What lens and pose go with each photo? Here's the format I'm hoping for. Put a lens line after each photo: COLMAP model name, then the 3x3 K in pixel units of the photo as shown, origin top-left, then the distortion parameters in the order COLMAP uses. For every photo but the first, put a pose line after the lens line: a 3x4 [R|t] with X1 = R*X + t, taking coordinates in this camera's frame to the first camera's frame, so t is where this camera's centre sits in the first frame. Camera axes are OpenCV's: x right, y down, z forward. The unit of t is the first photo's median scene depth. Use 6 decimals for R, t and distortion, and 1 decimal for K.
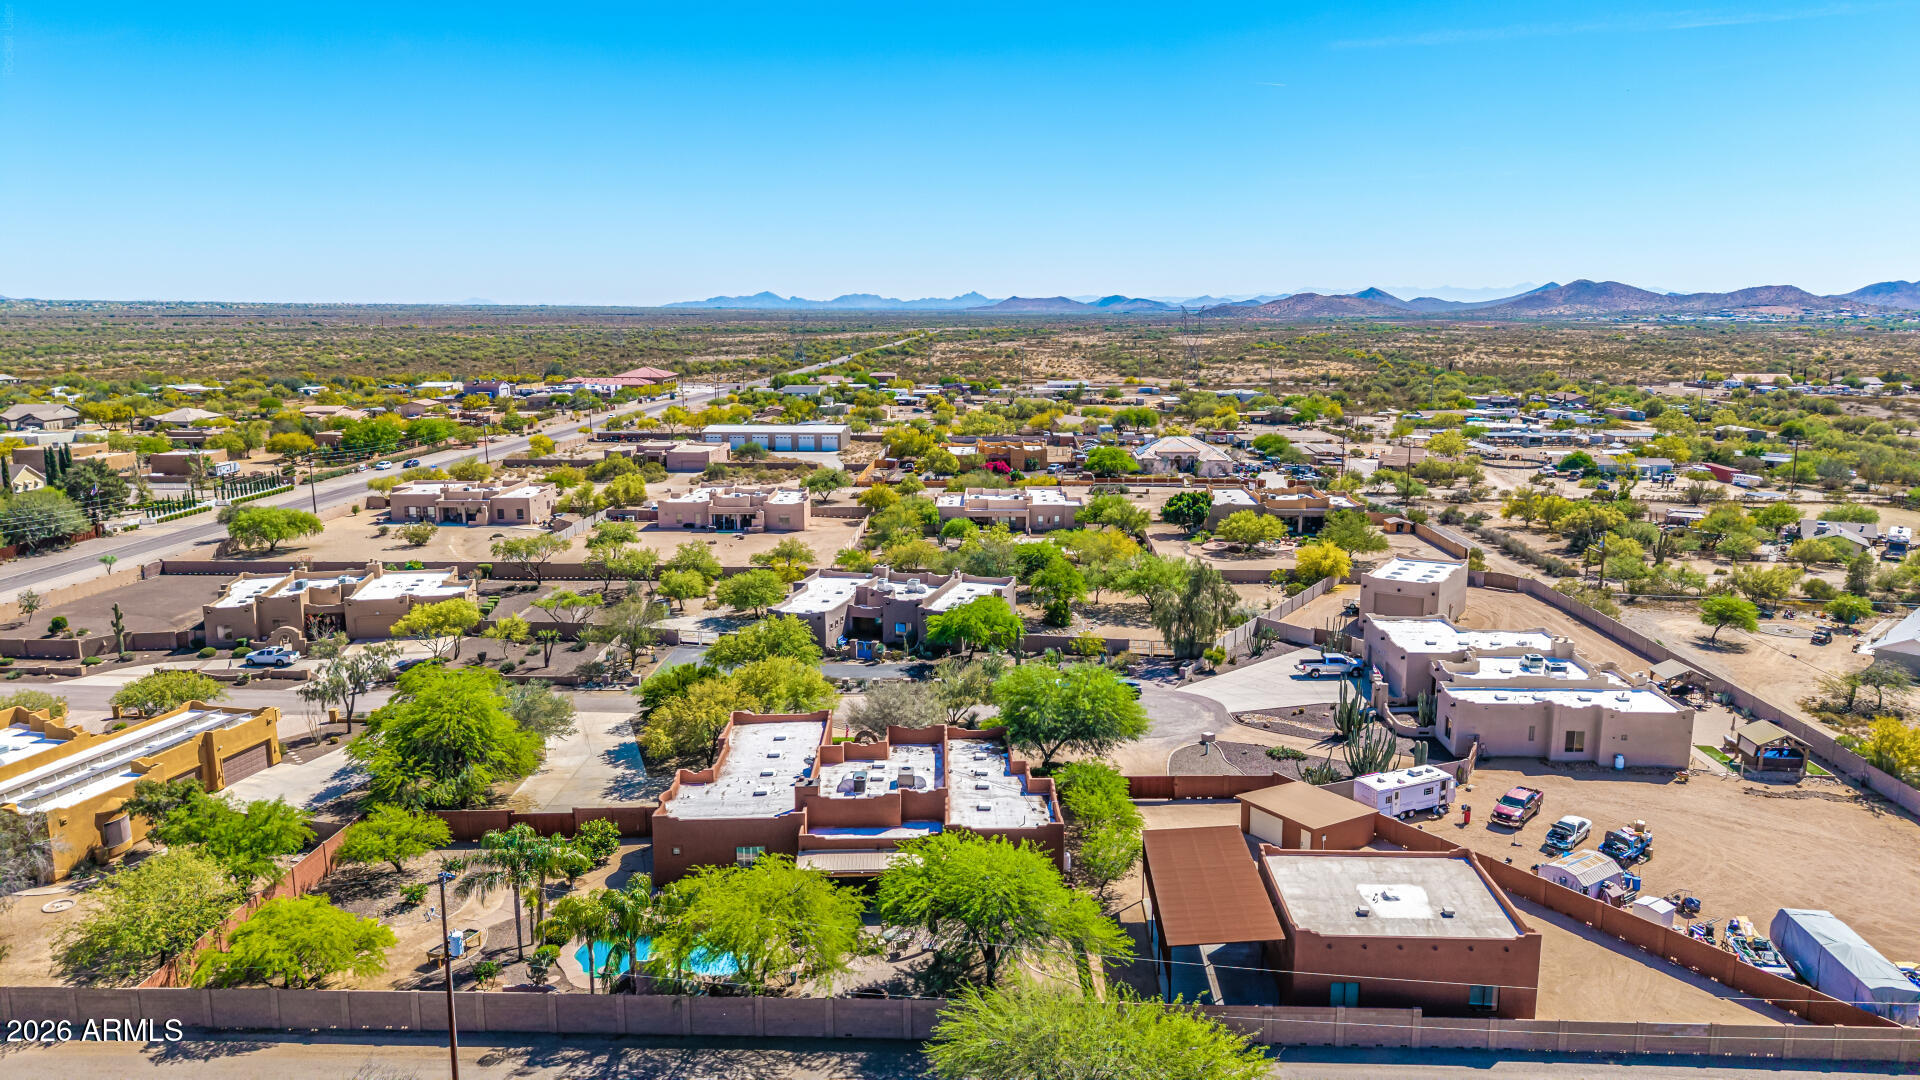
lens RADIAL K [[1270.8, 0, 967.7], [0, 1270.8, 534.7], [0, 0, 1]] dist [0.080730, -0.098939]
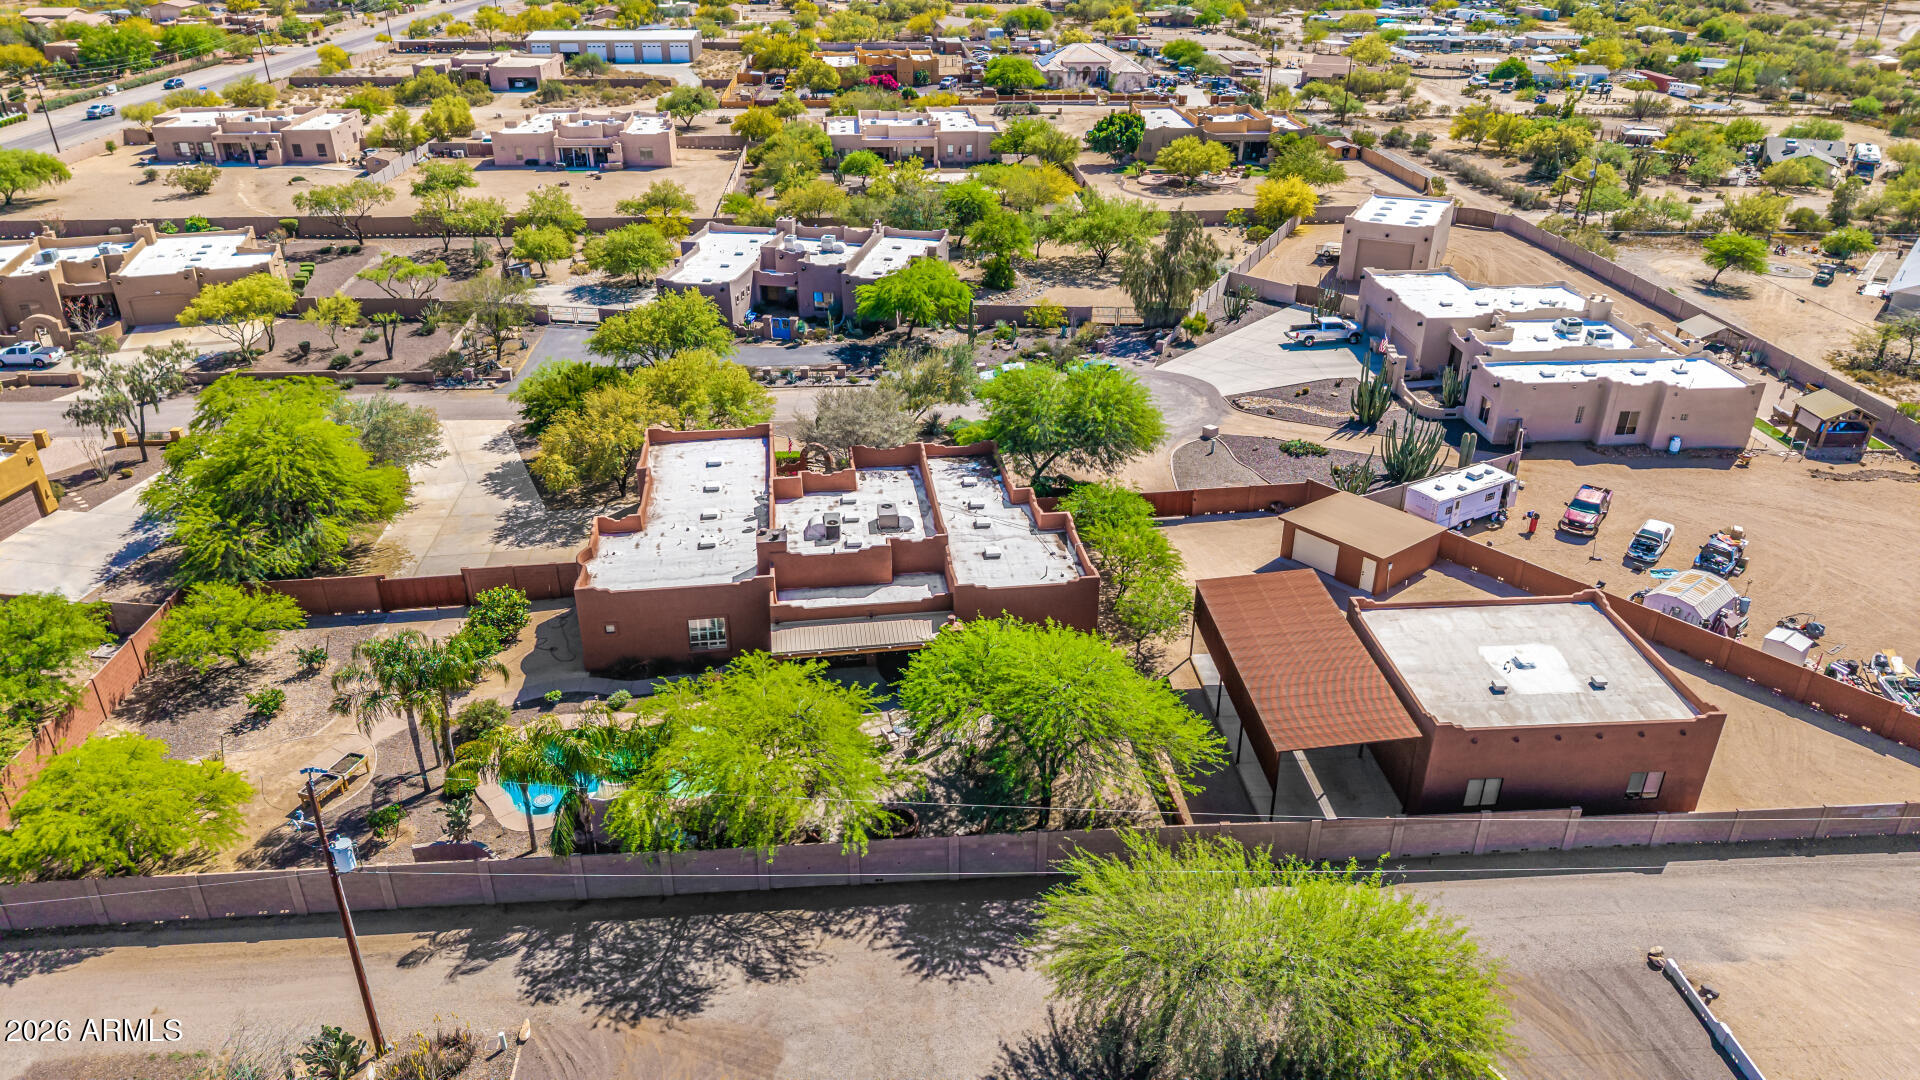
lens RADIAL K [[1286.3, 0, 970.4], [0, 1286.3, 542.7], [0, 0, 1]] dist [0.029022, -0.023167]
pose [[0.993616, -0.045480, 0.103242, -0.041899], [0.013569, 0.956673, 0.290849, -0.014591], [-0.111996, -0.287591, 0.951182, 0.114846]]
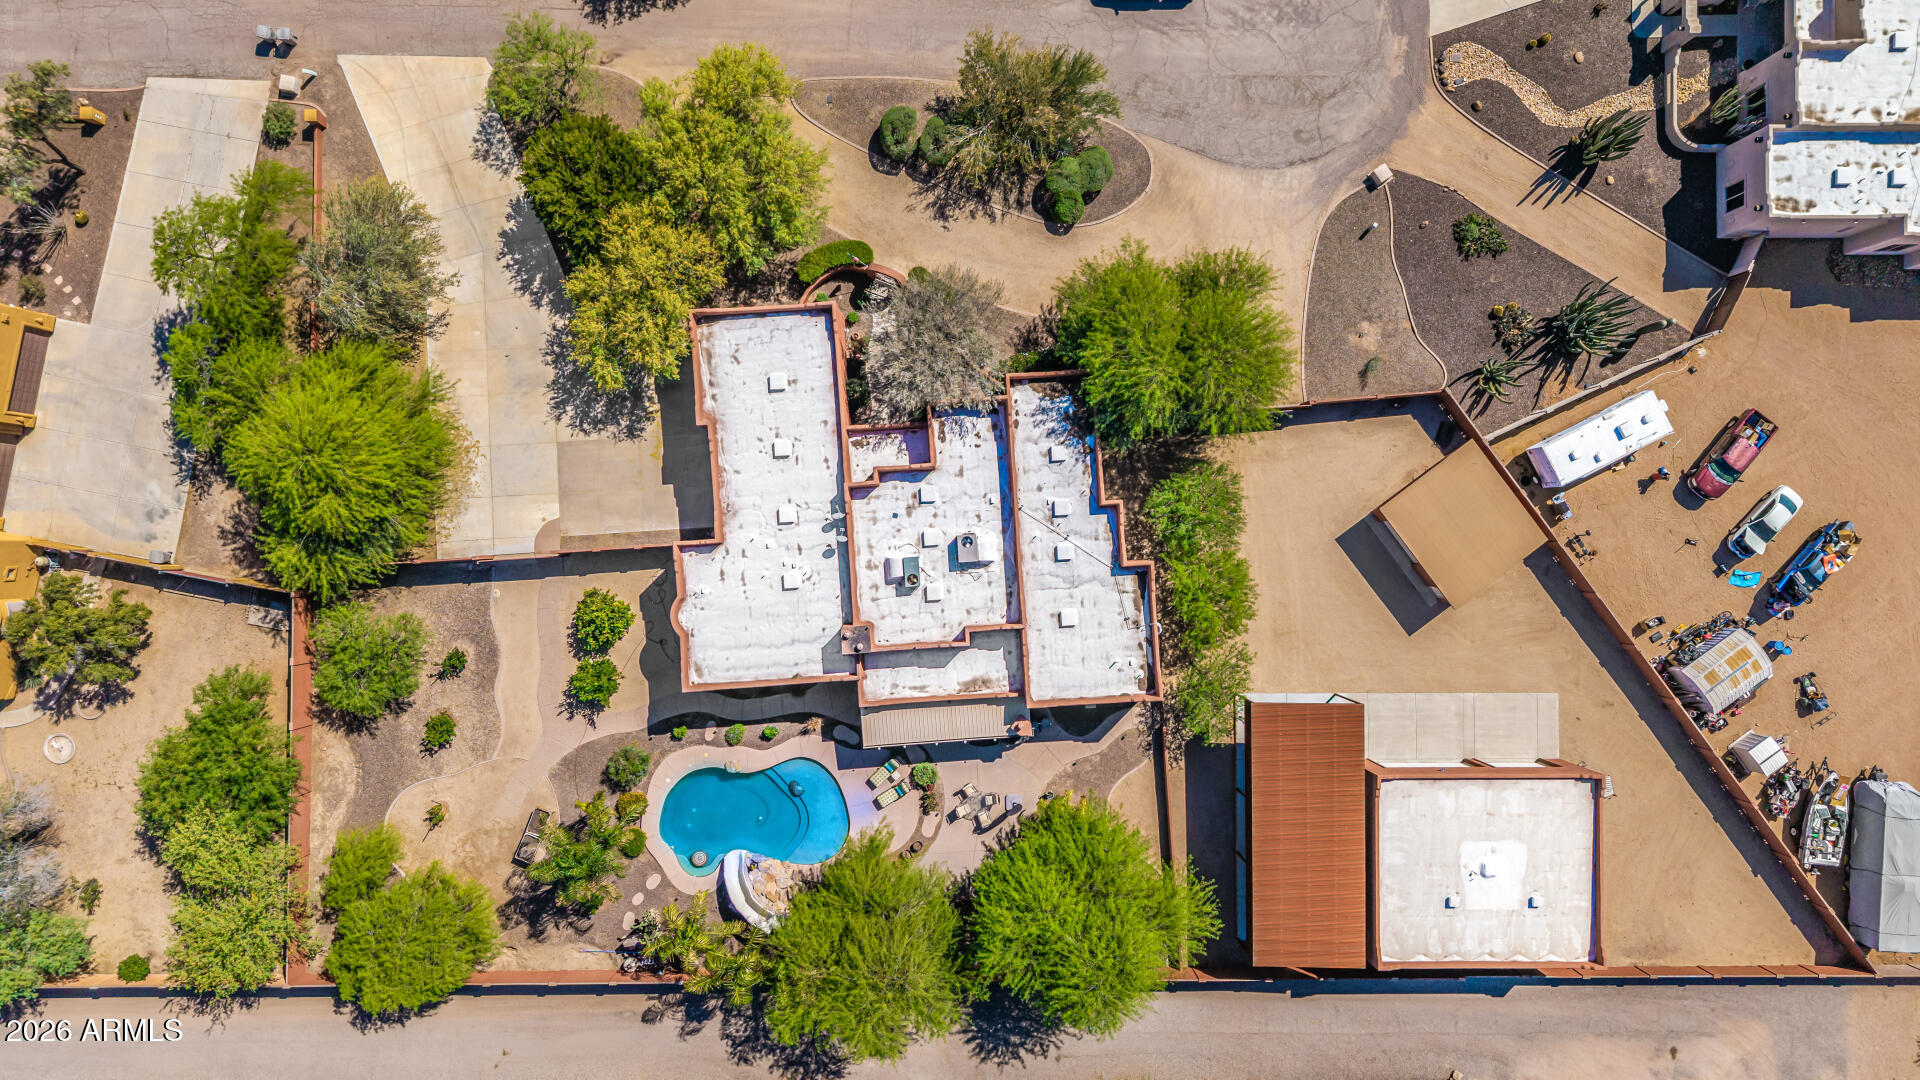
lens RADIAL K [[1301.2, 0, 965.0], [0, 1301.2, 541.5], [0, 0, 1]] dist [0.007703, -0.000841]
pose [[0.998933, -0.045482, 0.008064, -0.028642], [0.000387, 0.182828, 0.983145, -0.310290], [-0.046189, -0.982092, 0.182650, 0.448177]]
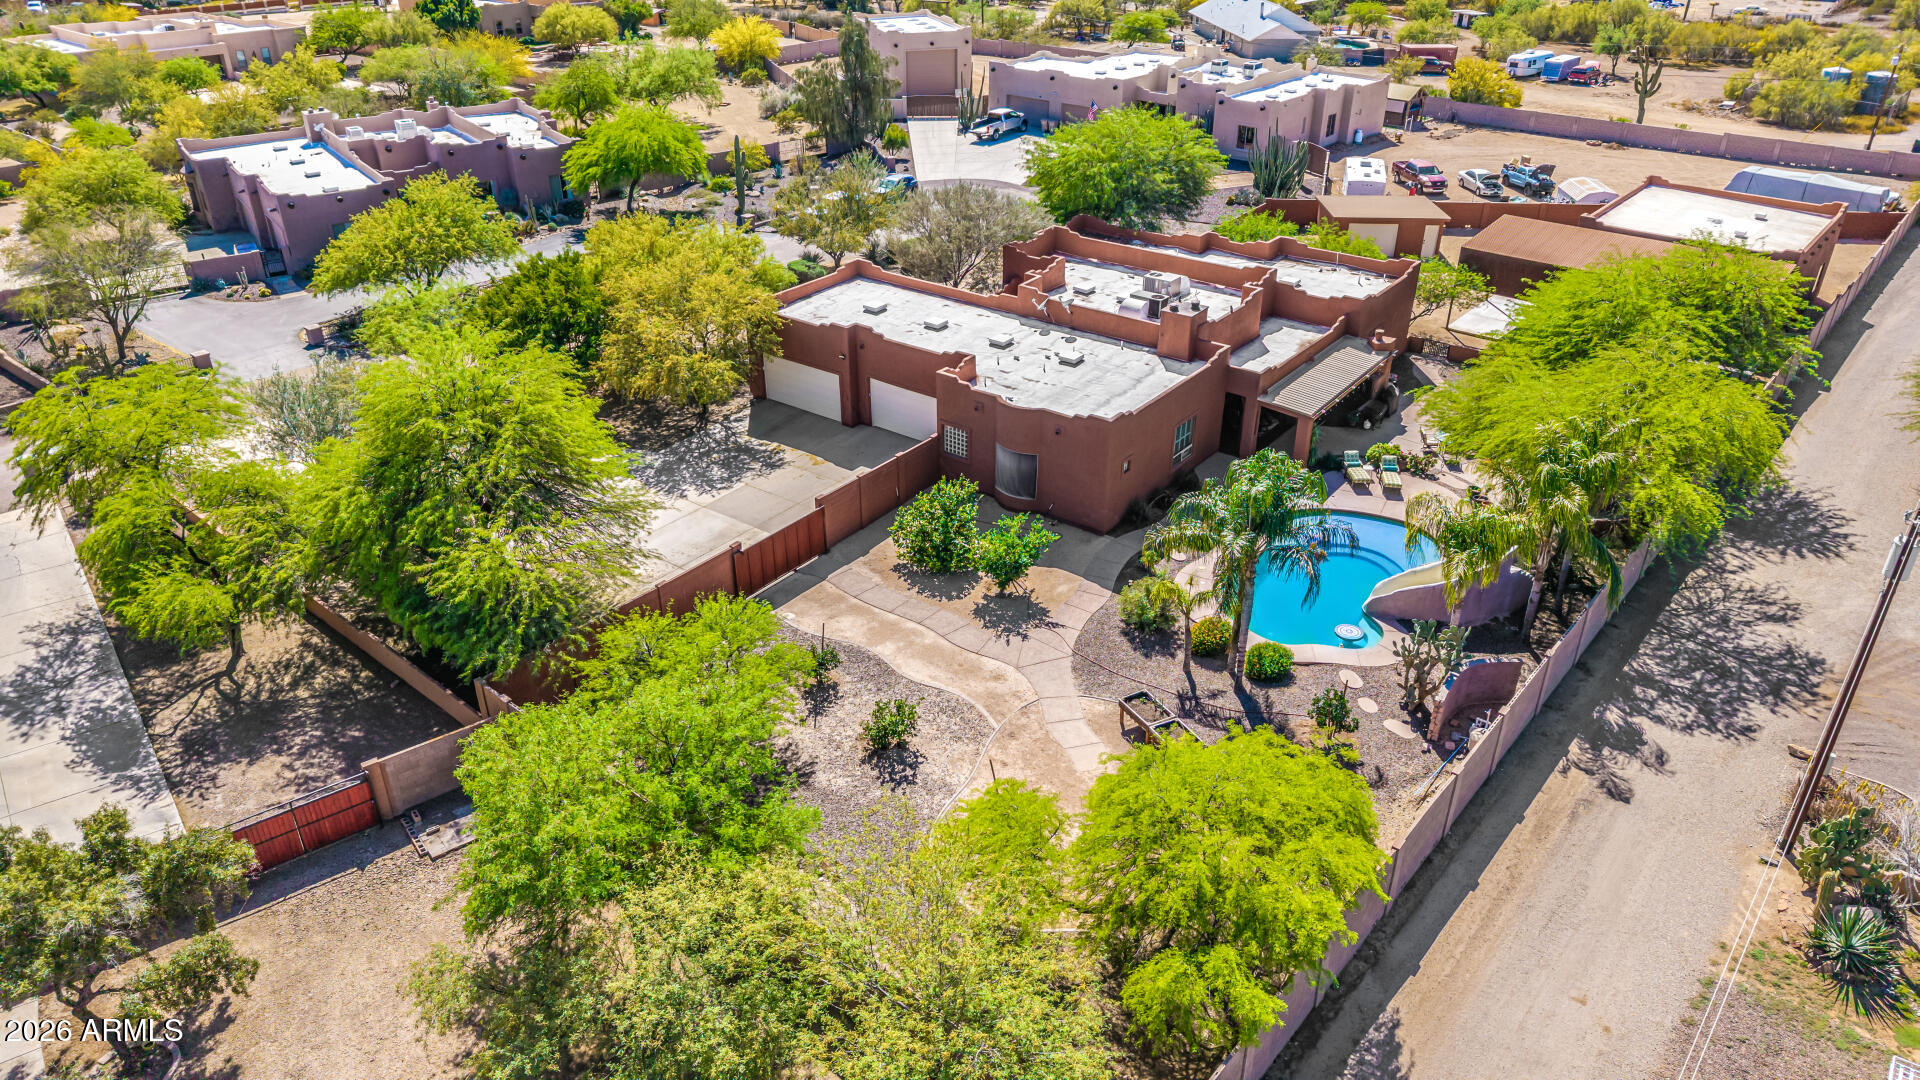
lens RADIAL K [[1301.2, 0, 971.7], [0, 1301.2, 517.9], [0, 0, 1]] dist [0.008146, -0.002909]
pose [[0.612860, -0.366779, 0.699912, -0.341020], [0.138492, 0.921896, 0.361839, 0.019505], [-0.777961, -0.124824, 0.615789, 0.328471]]
